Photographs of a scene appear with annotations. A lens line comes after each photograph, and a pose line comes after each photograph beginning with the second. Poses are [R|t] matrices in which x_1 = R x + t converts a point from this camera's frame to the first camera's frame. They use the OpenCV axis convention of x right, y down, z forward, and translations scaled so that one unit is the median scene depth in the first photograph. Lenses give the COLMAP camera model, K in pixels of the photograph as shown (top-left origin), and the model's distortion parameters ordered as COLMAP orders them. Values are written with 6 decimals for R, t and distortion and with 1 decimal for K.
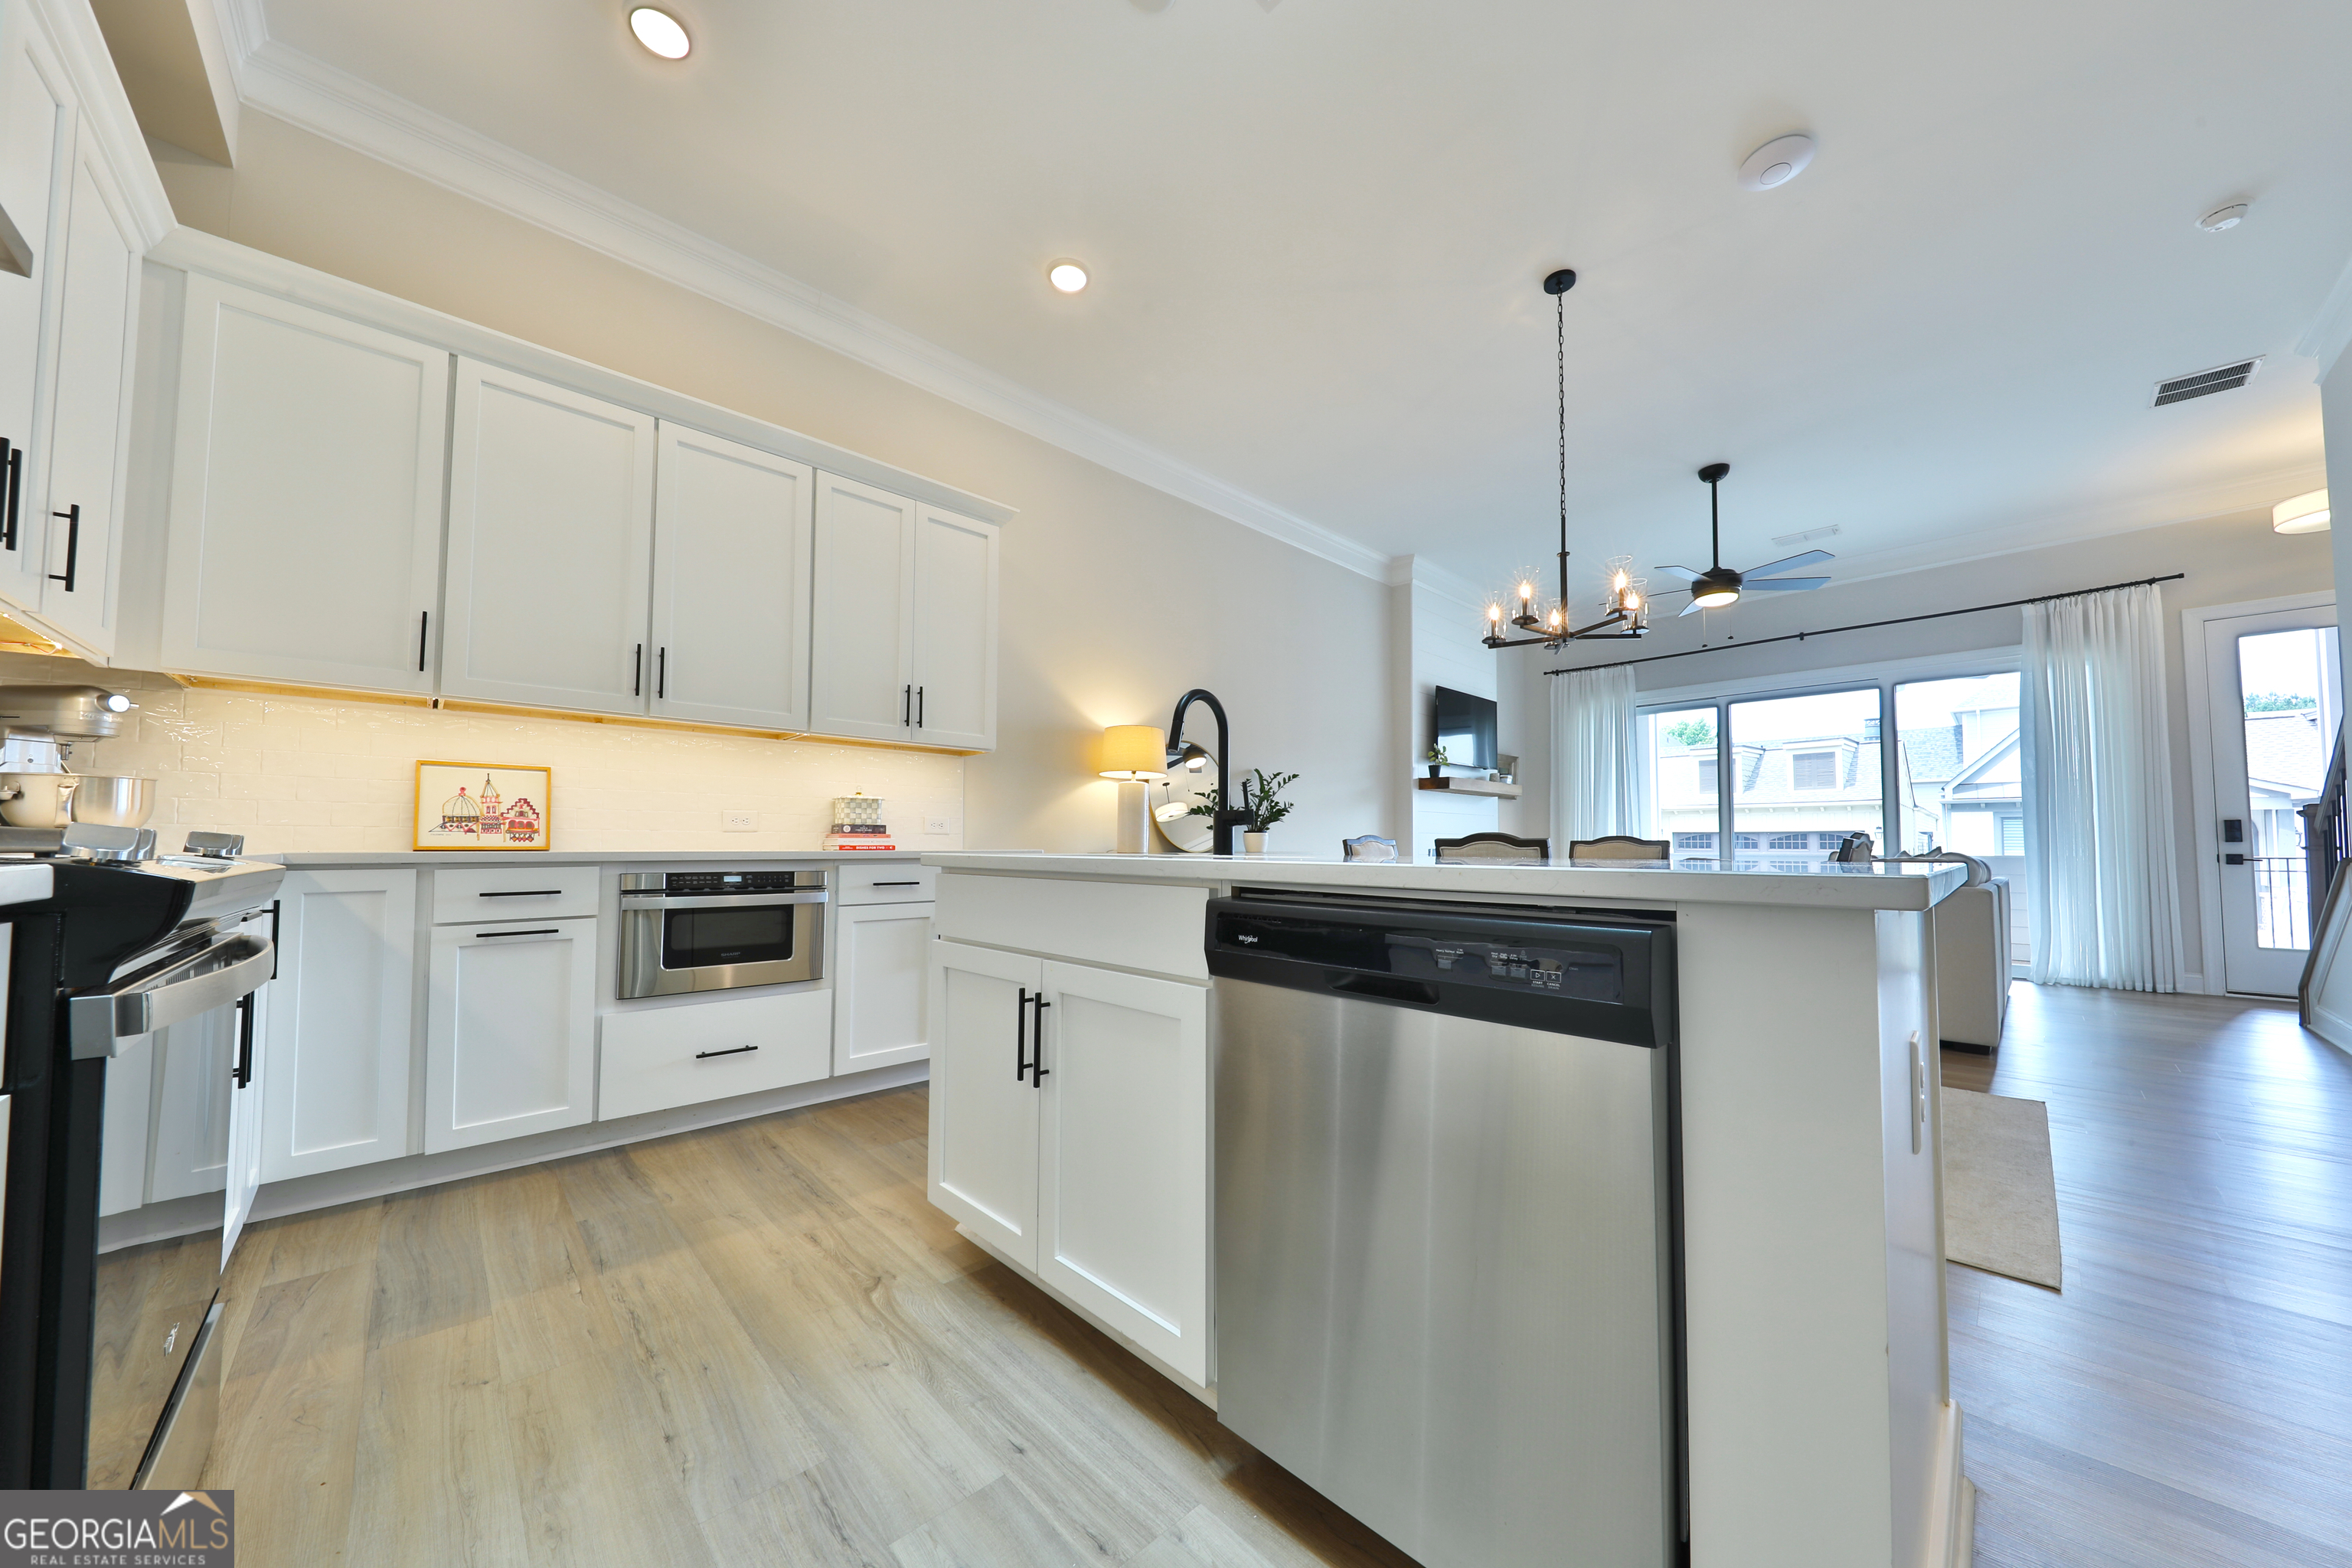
lens RADIAL K [[799.2, 0, 1180.8], [0, 799.2, 808.8], [0, 0, 1]] dist [0.011779, -0.006309]
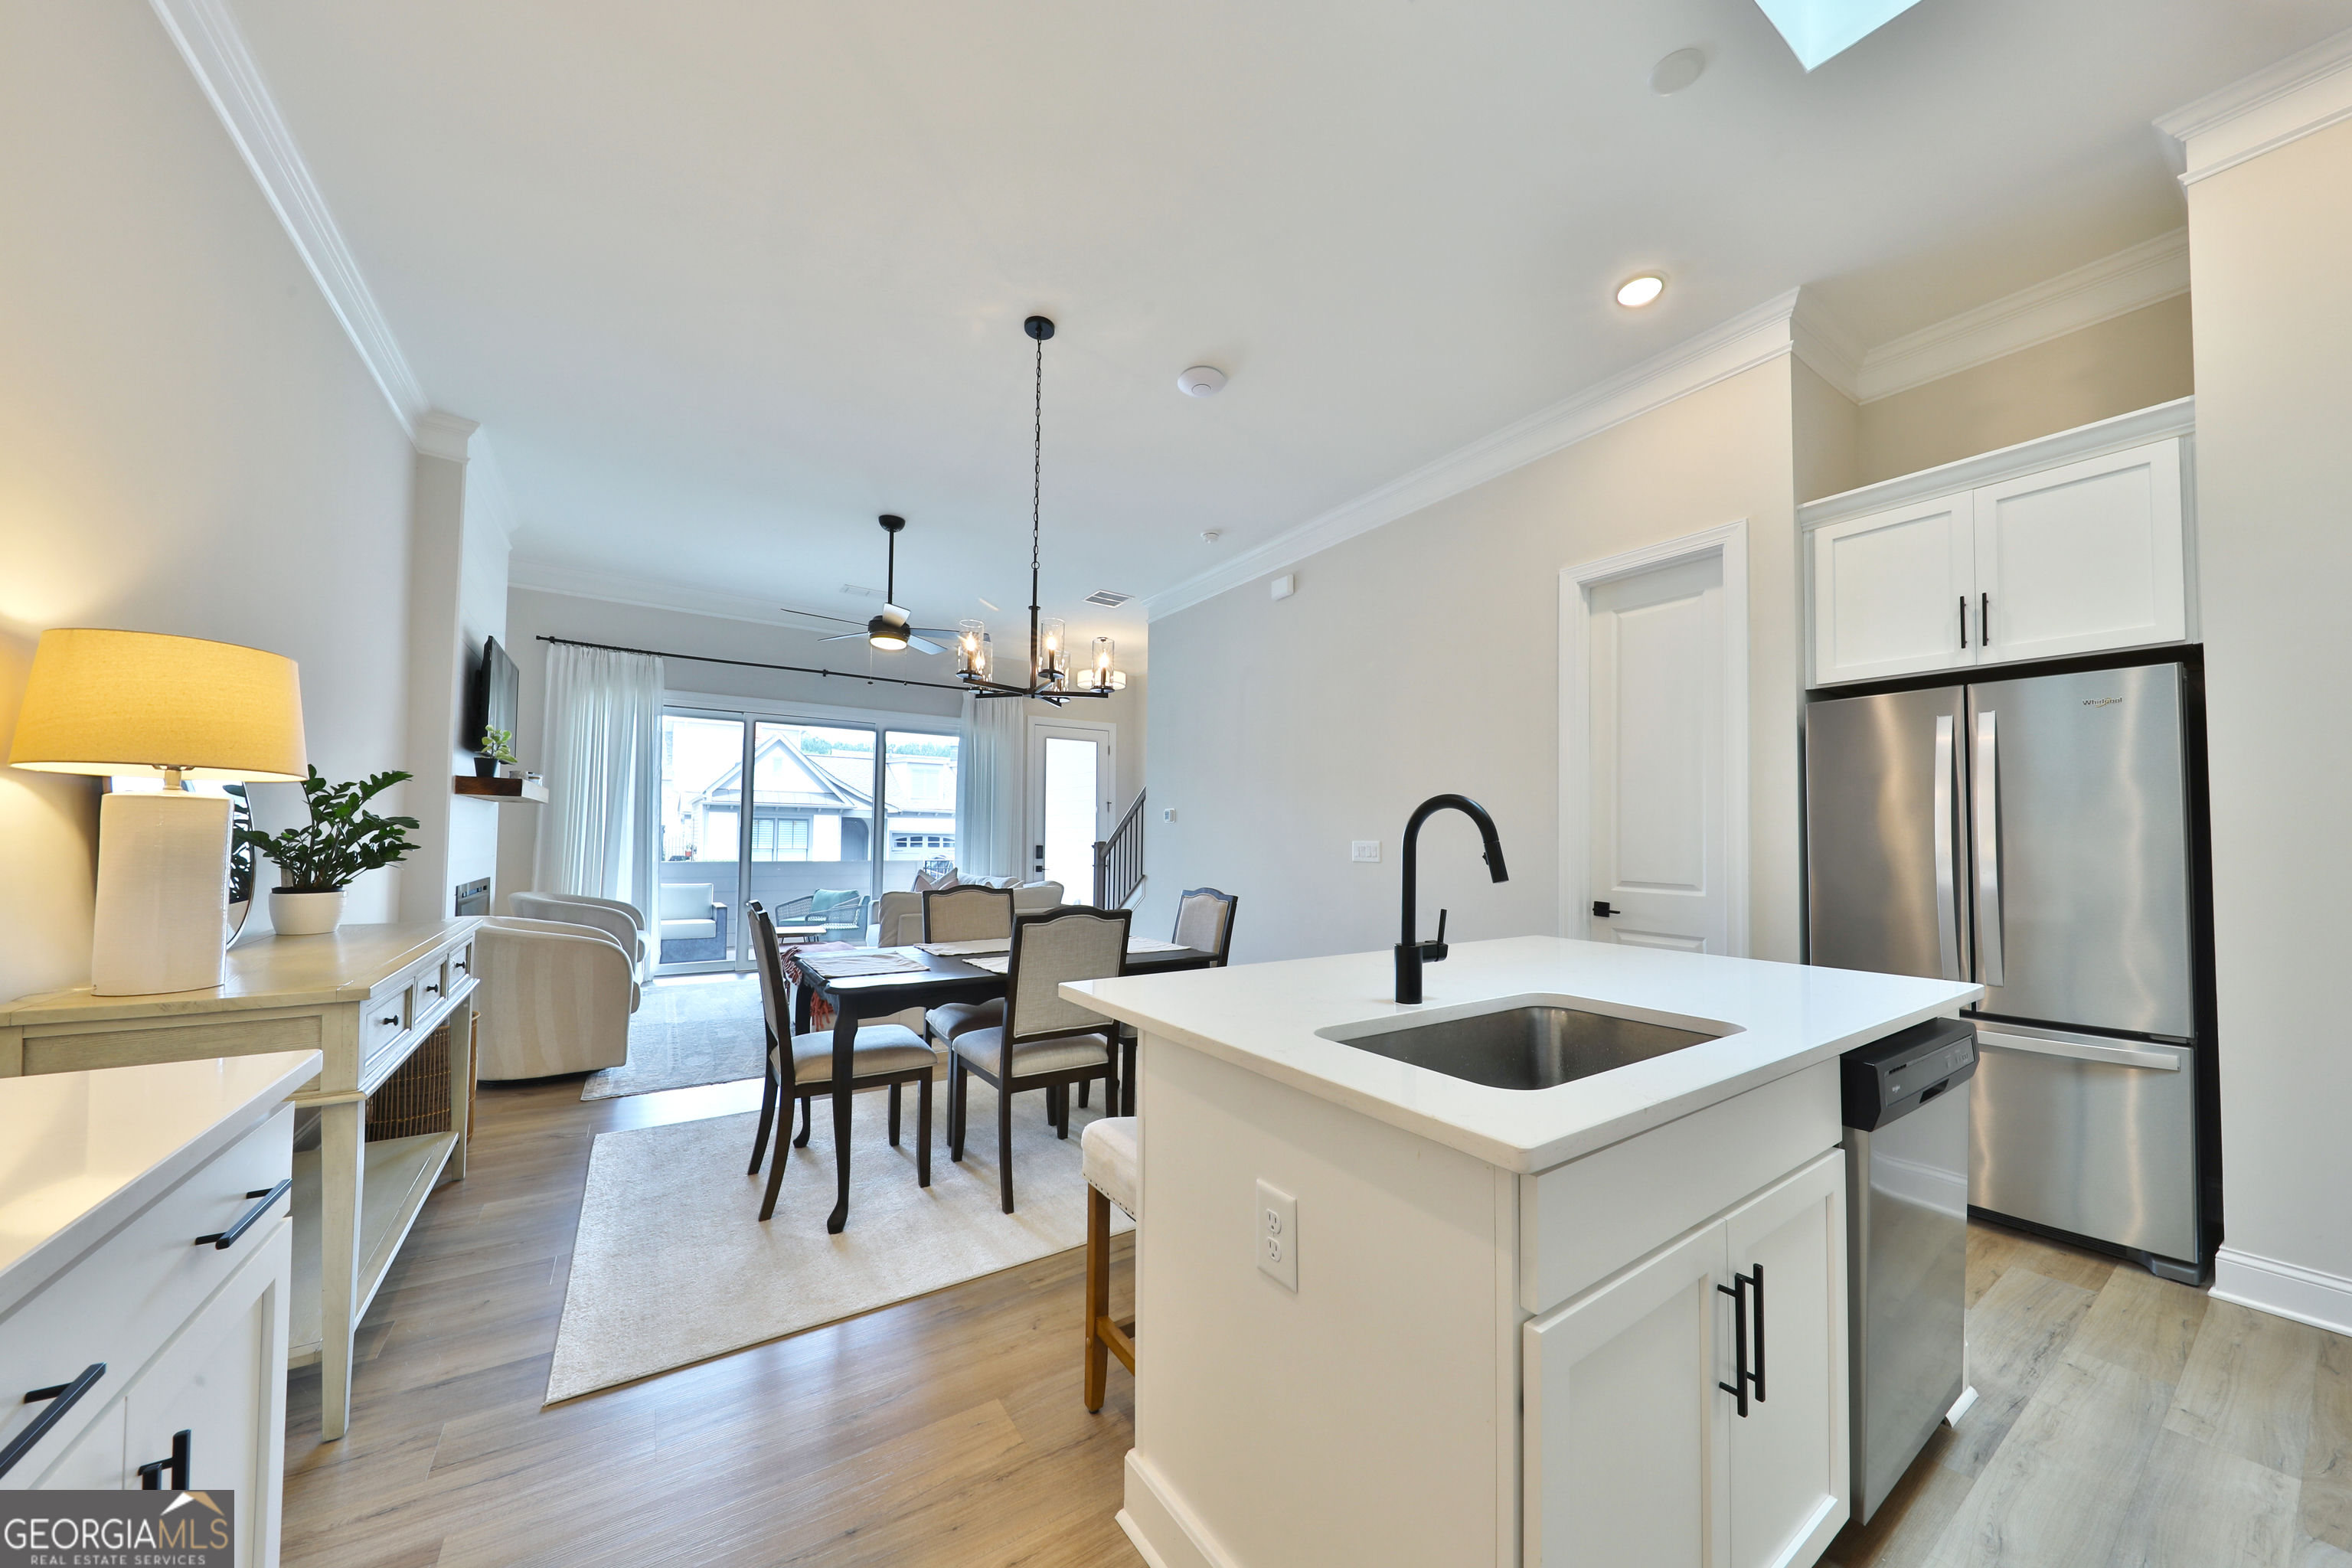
lens RADIAL K [[799.2, 0, 1180.8], [0, 799.2, 808.8], [0, 0, 1]] dist [0.011779, -0.006309]
pose [[0.170958, 0.034503, 0.984674, -0.660966], [-0.057195, 0.998049, -0.025042, -0.084131], [-0.983617, -0.052037, 0.172597, 0.942761]]
